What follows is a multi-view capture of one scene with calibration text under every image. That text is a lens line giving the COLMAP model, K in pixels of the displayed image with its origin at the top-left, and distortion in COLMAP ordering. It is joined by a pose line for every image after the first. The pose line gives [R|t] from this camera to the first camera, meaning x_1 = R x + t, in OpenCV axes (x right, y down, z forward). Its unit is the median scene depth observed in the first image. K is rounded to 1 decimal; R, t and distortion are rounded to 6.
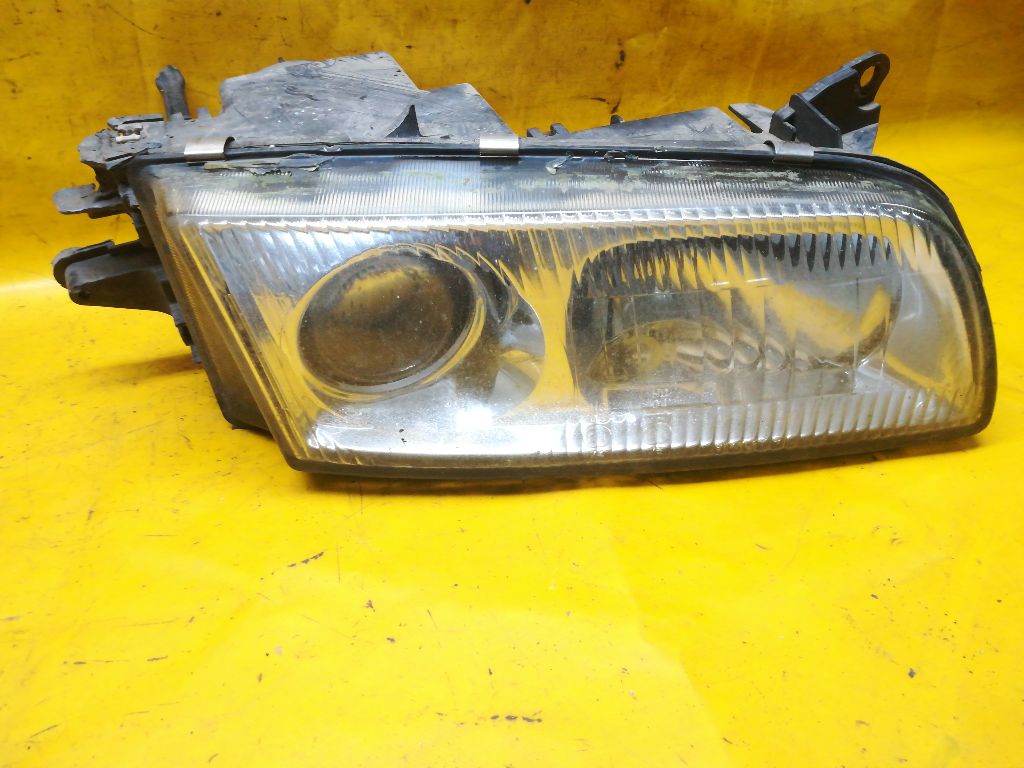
lens RADIAL K [[781.8, 0, 504.3], [0, 781.8, 384.1], [0, 0, 1]] dist [0.006852, -0.012299]
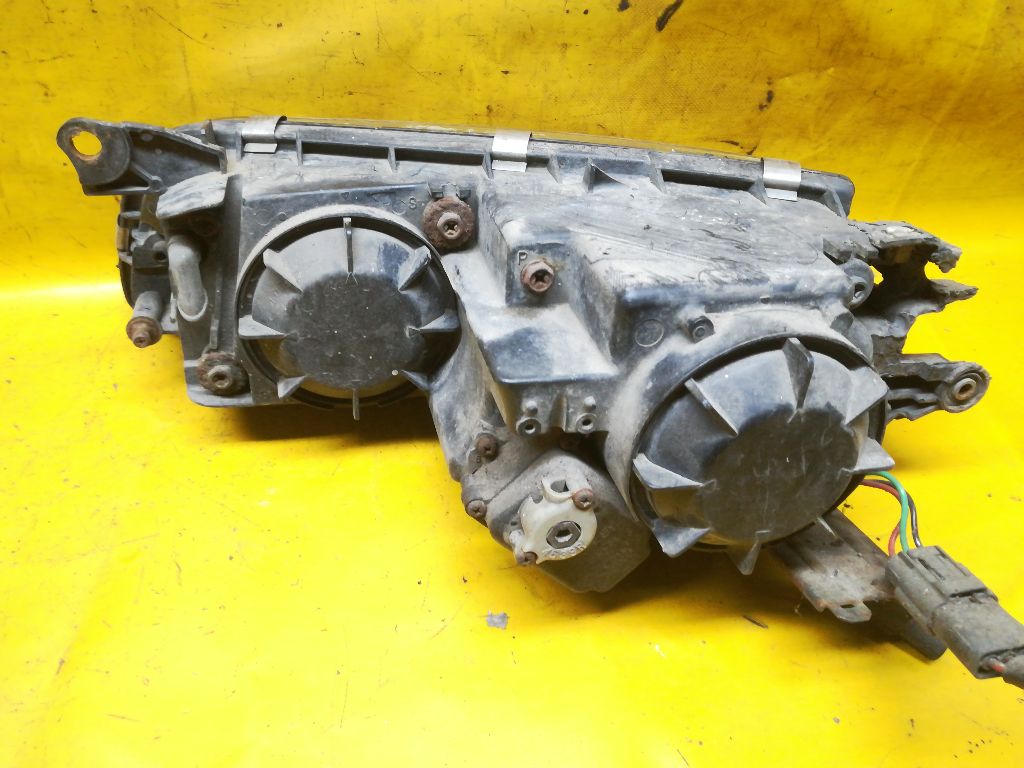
lens RADIAL K [[772.1, 0, 511.4], [0, 772.1, 370.7], [0, 0, 1]] dist [0.043416, -0.058768]
pose [[0.982095, 0.158178, -0.102316, 0.017815], [-0.139528, 0.975675, 0.169085, -0.264755], [0.126573, -0.151782, 0.980276, 0.152317]]
